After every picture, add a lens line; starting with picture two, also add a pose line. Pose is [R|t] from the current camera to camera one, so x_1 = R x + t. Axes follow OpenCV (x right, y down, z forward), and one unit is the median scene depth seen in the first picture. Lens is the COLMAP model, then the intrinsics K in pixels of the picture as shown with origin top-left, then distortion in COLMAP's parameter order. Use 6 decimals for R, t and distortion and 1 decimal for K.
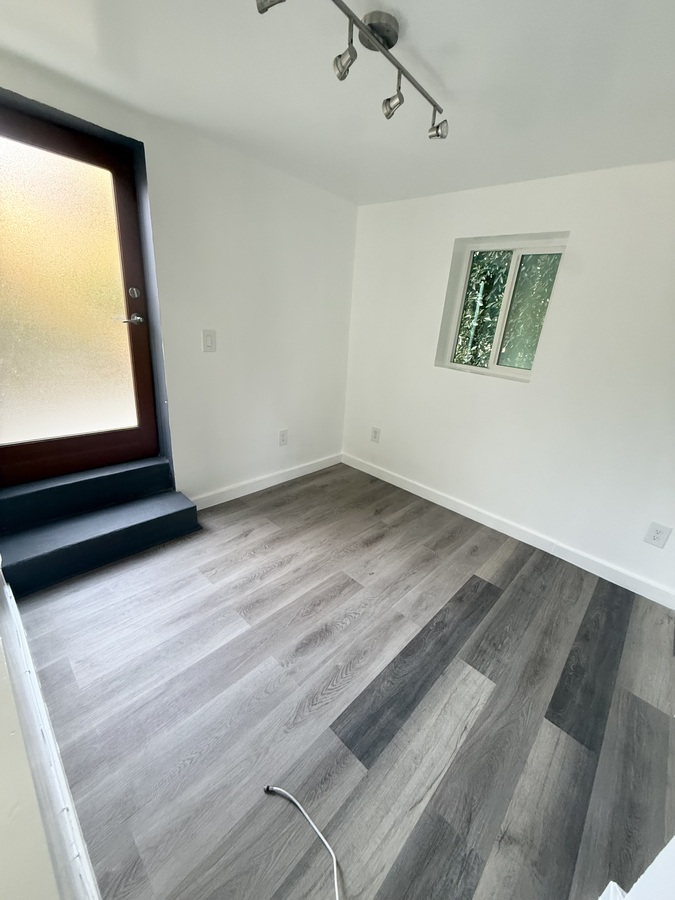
lens RADIAL K [[355.5, 0, 337.6], [0, 355.5, 451.1], [0, 0, 1]] dist [-0.001874, 0.000335]
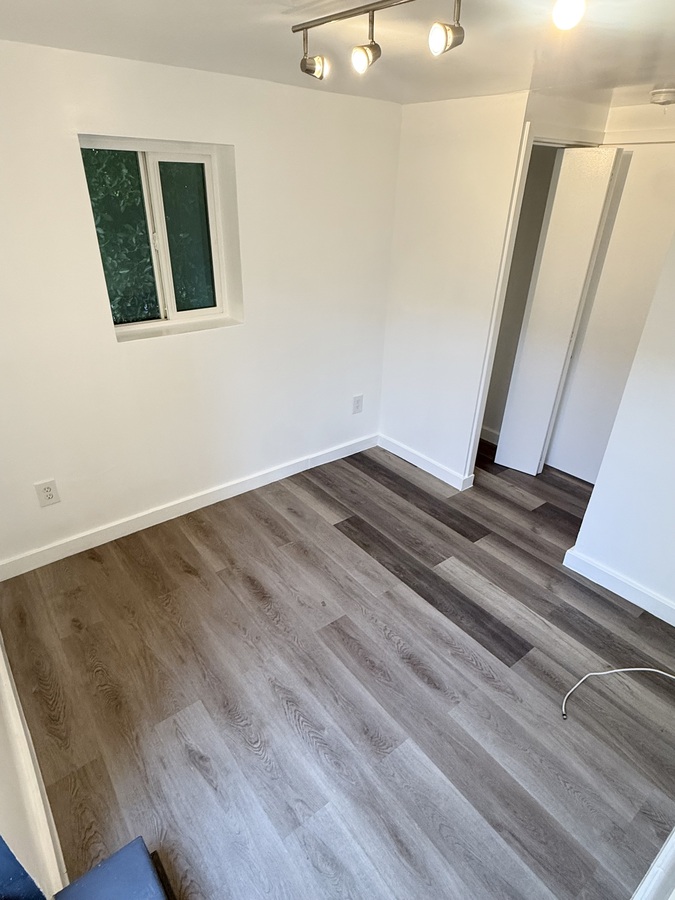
lens RADIAL K [[503.9, 0, 336.8], [0, 503.9, 448.2], [0, 0, 1]] dist [-0.007111, 0.004568]
pose [[0.152458, -0.534397, 0.831370, -0.778370], [0.346633, 0.816680, 0.461388, -0.551398], [-0.925528, 0.217838, 0.309749, 0.601246]]
